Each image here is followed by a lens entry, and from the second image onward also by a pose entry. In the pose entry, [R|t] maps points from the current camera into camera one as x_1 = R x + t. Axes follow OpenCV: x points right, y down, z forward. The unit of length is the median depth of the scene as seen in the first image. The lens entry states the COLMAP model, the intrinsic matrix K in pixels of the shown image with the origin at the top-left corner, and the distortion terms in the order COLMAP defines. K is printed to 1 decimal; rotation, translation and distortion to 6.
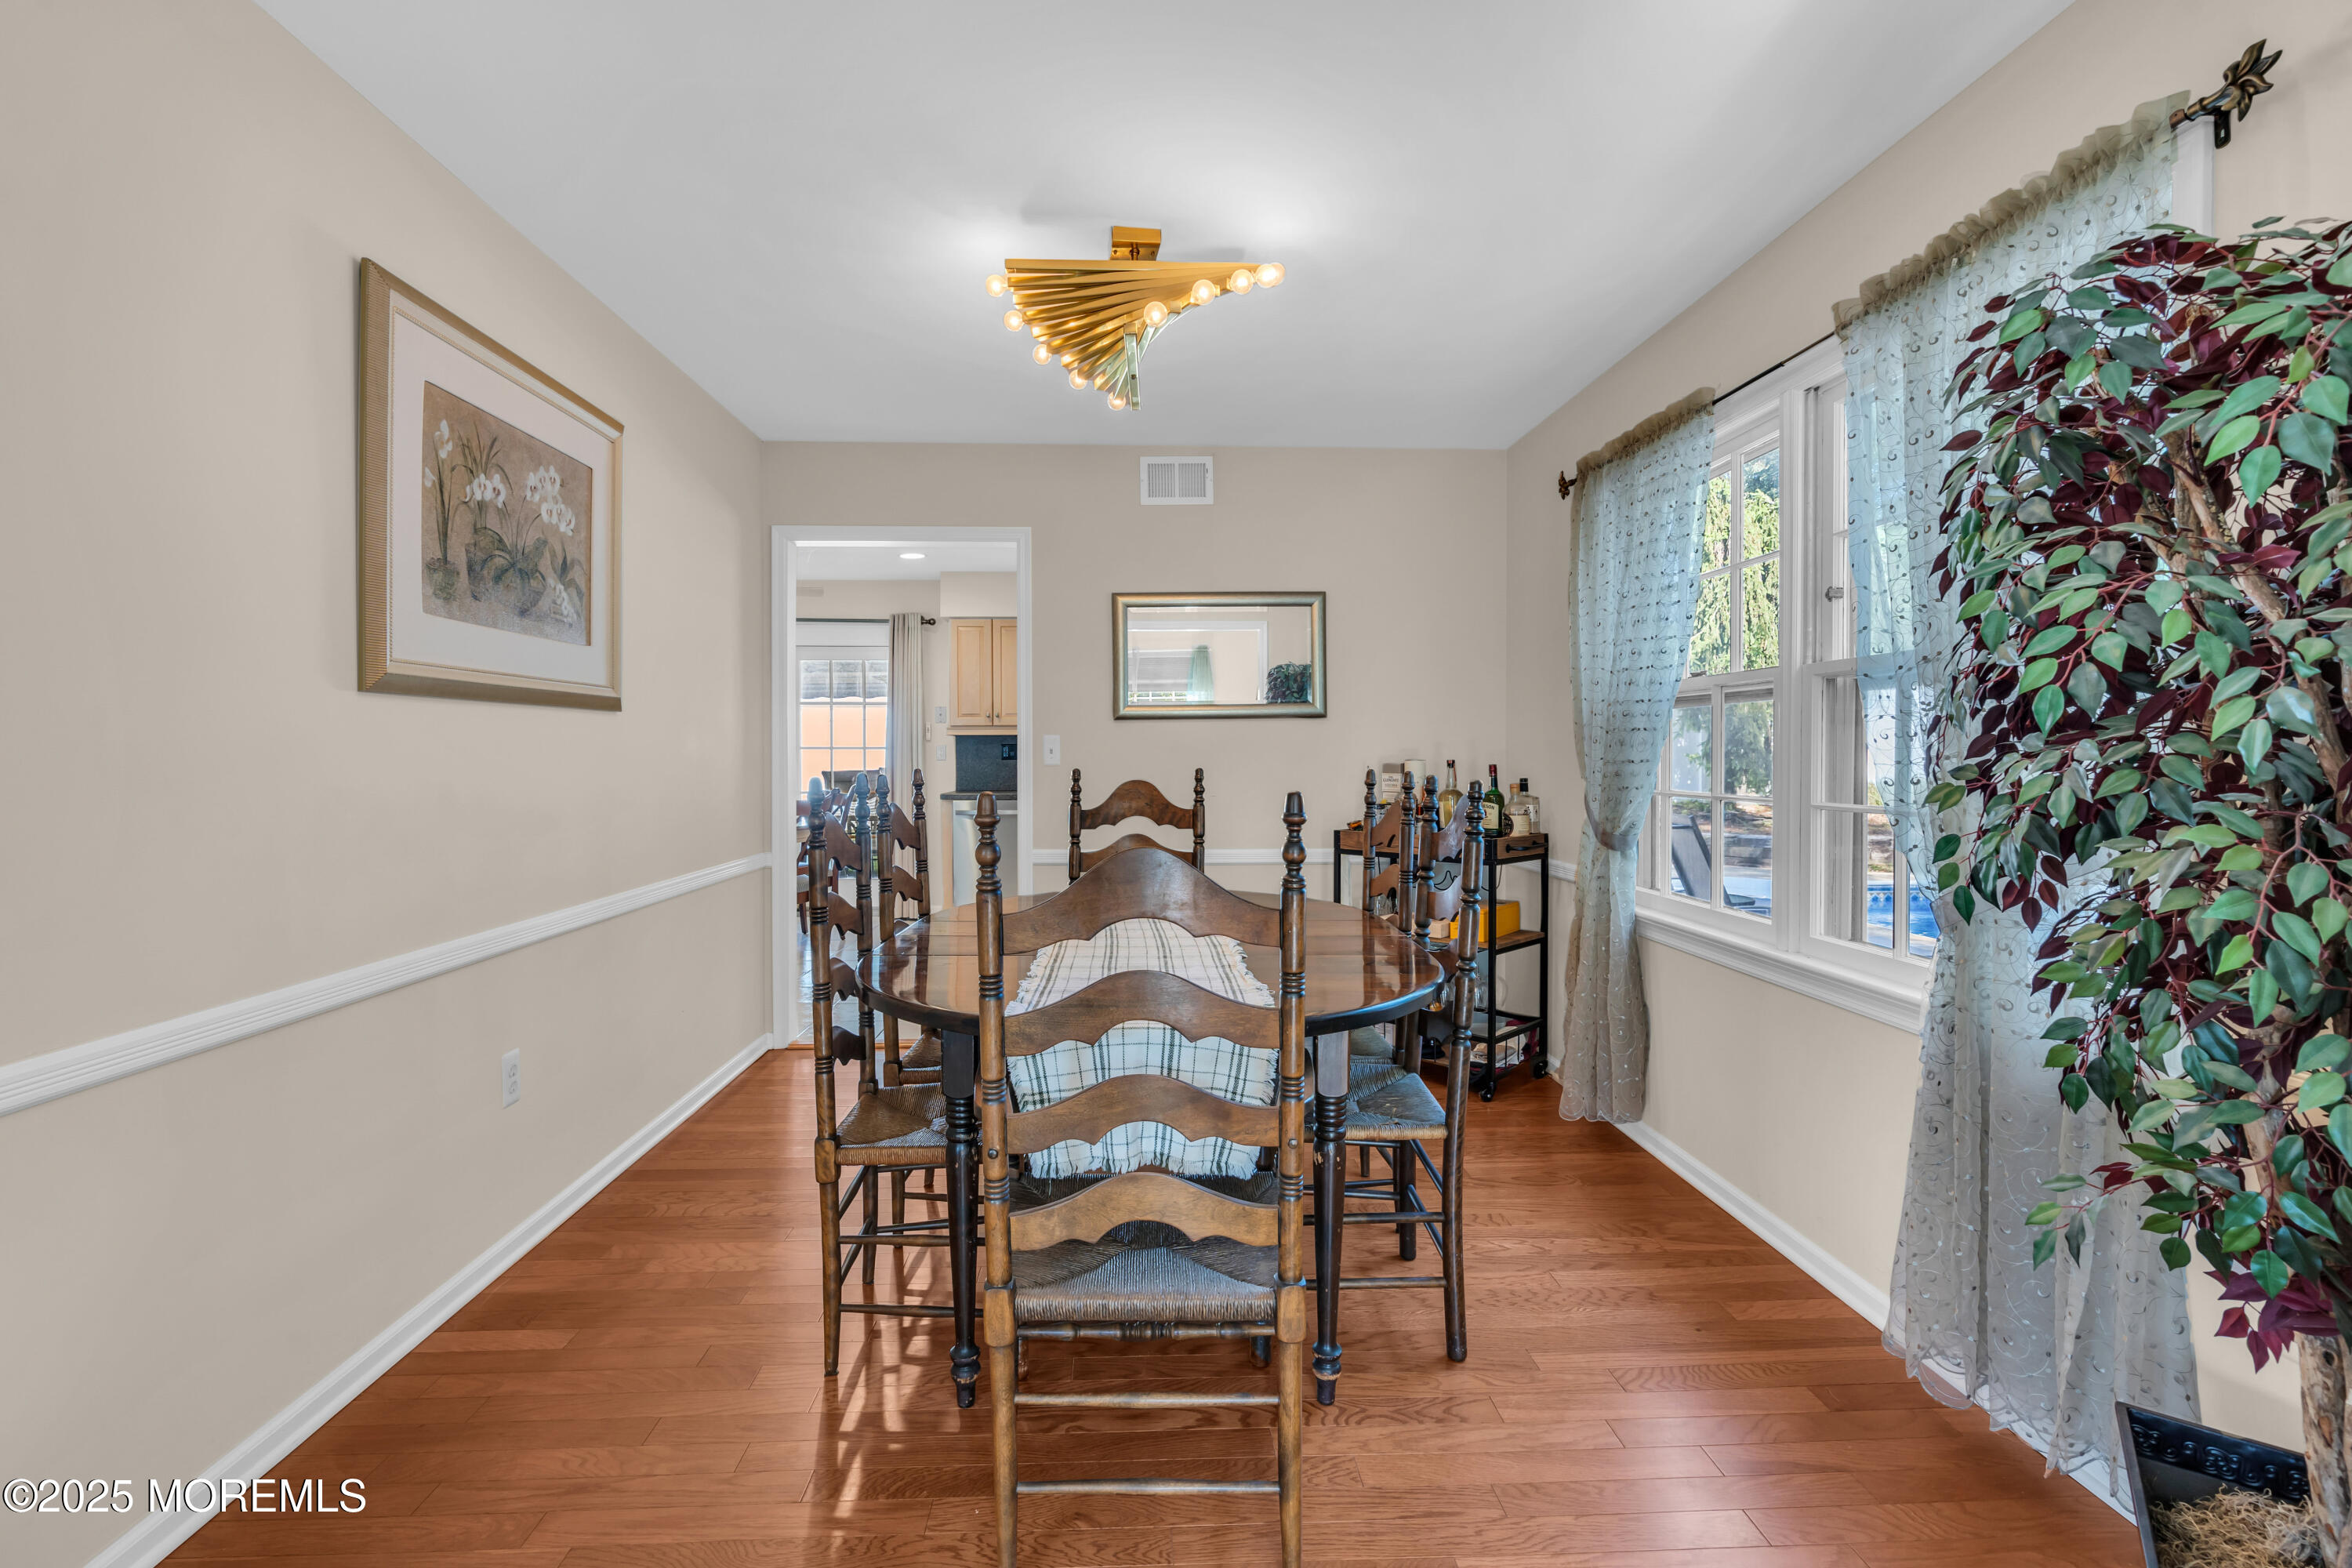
lens RADIAL K [[1065.1, 0, 1173.0], [0, 1065.1, 763.7], [0, 0, 1]] dist [-0.011839, 0.001716]
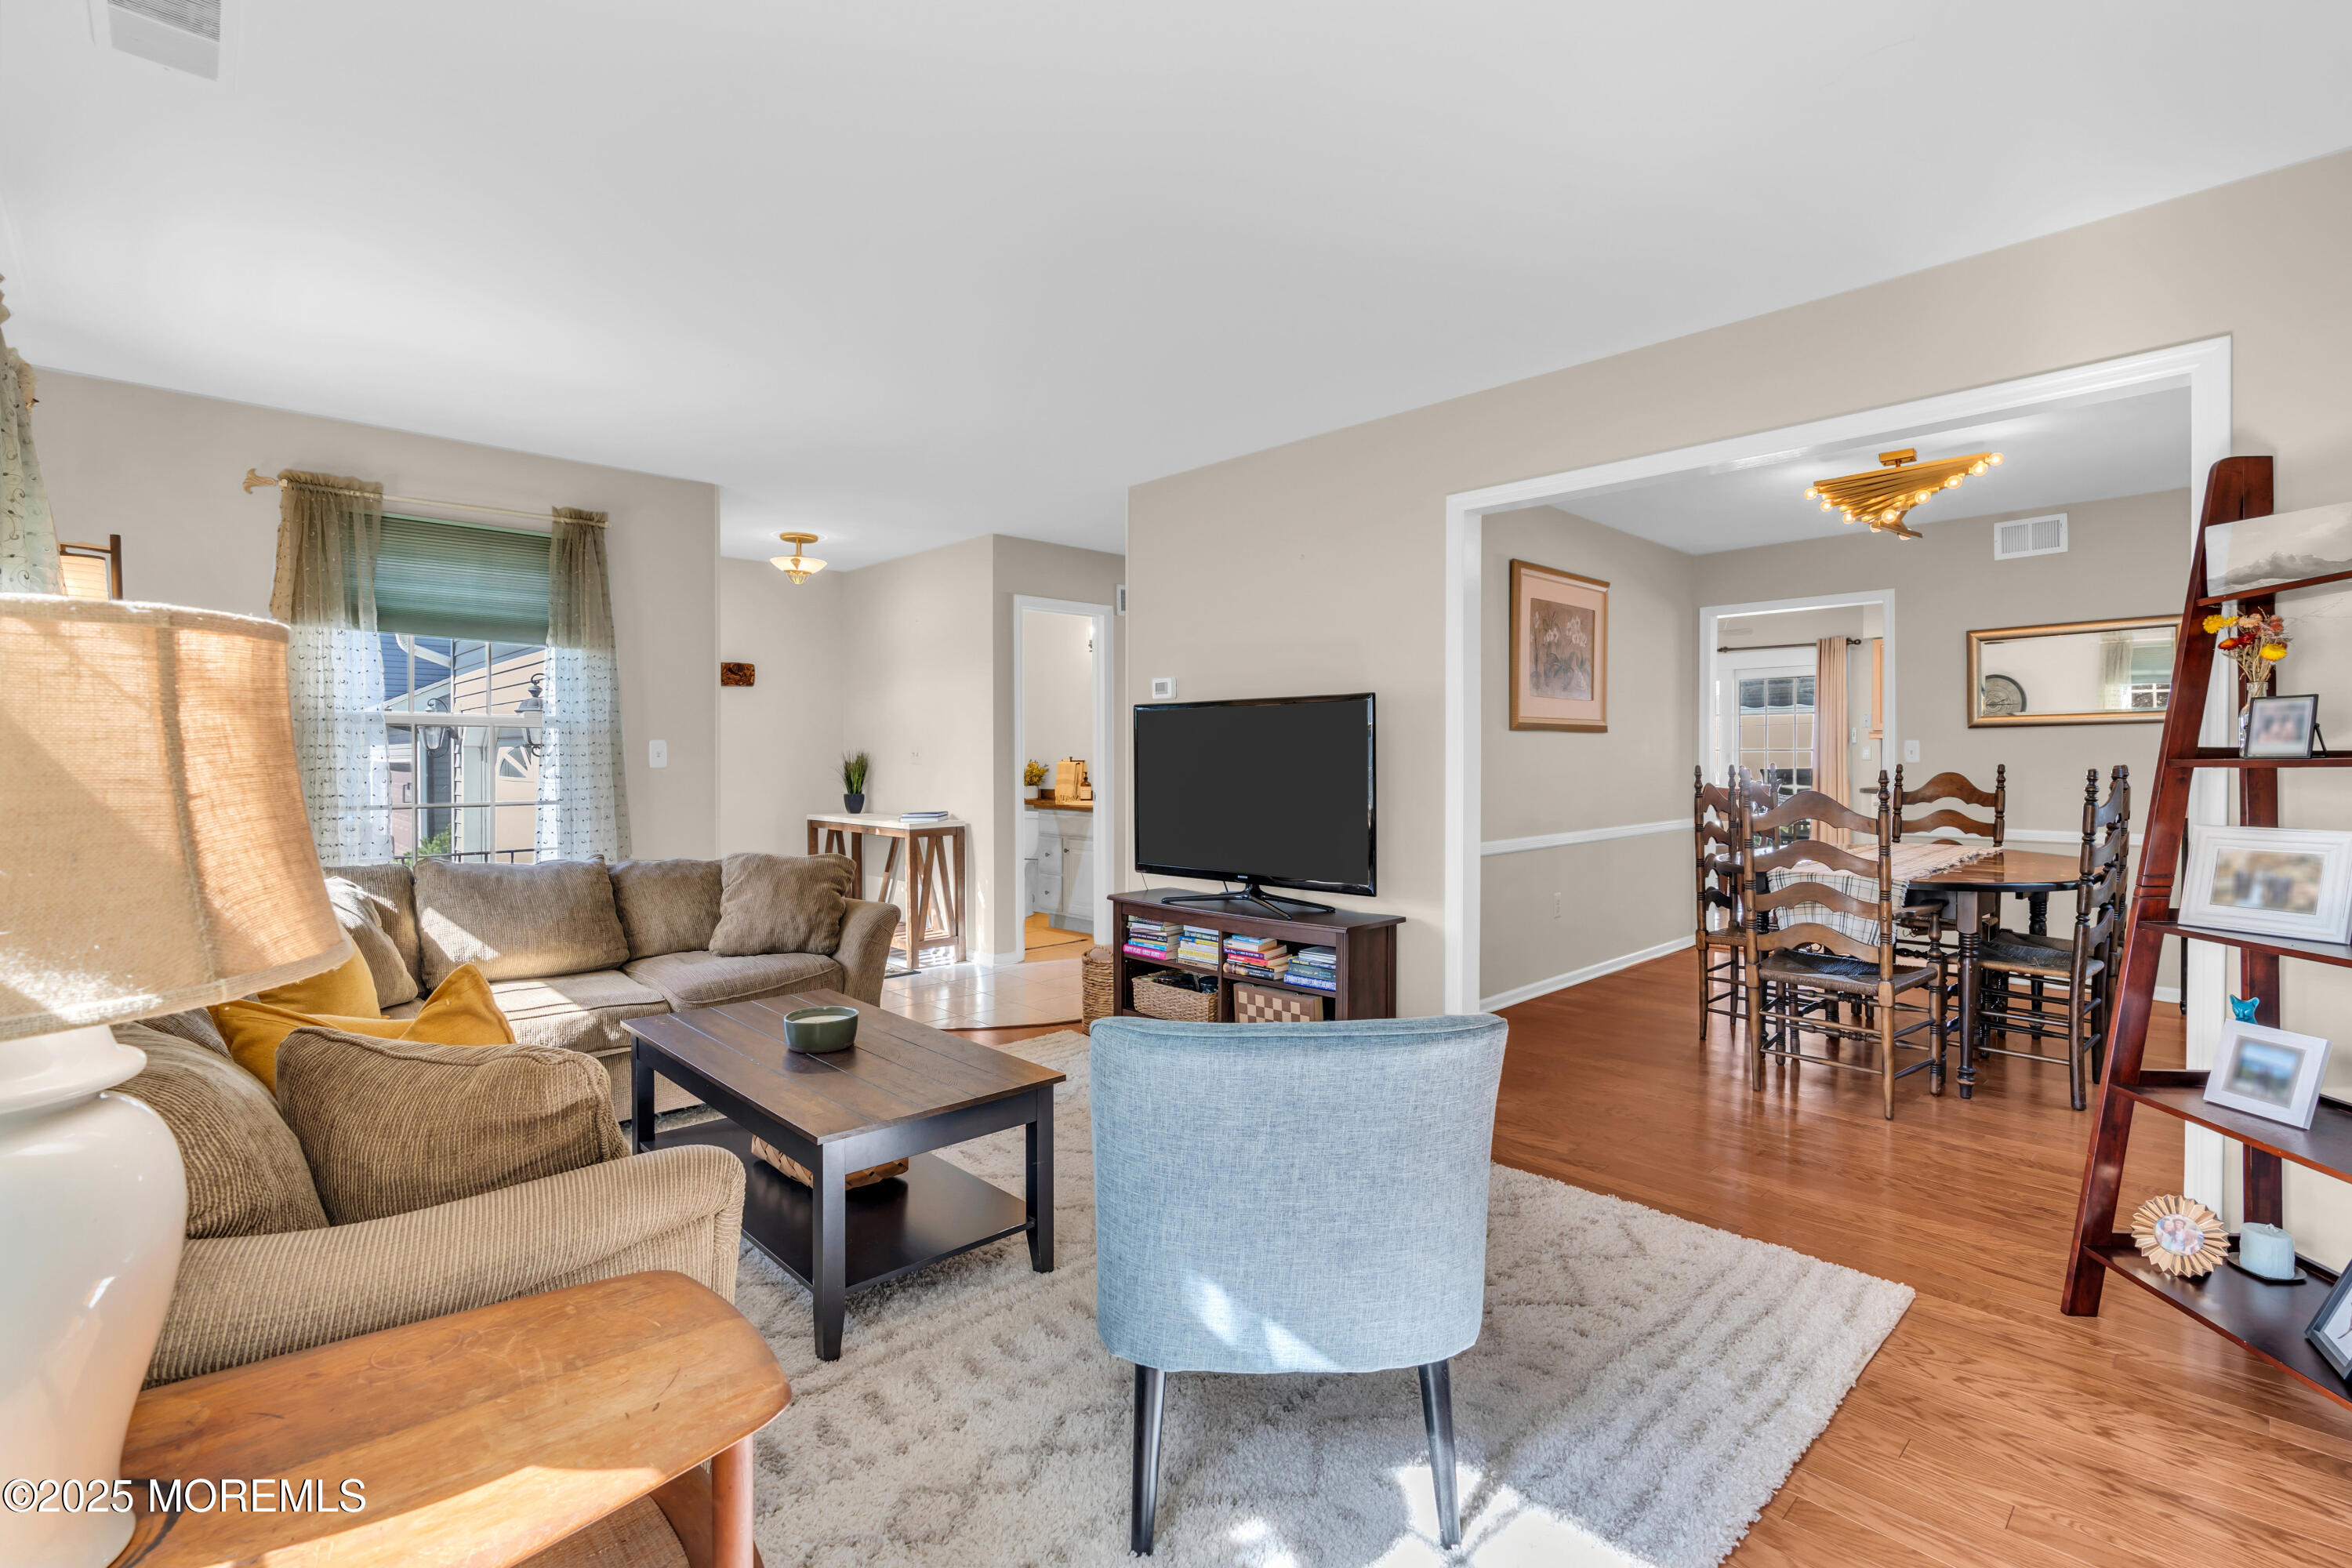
lens RADIAL K [[1061.8, 0, 1174.2], [0, 1061.8, 773.2], [0, 0, 1]] dist [-0.012227, 0.001262]
pose [[0.656281, 0.009267, -0.754460, 0.359332], [-0.004721, 0.999955, 0.008176, 0.010063], [0.754502, -0.001804, 0.656295, -0.740161]]
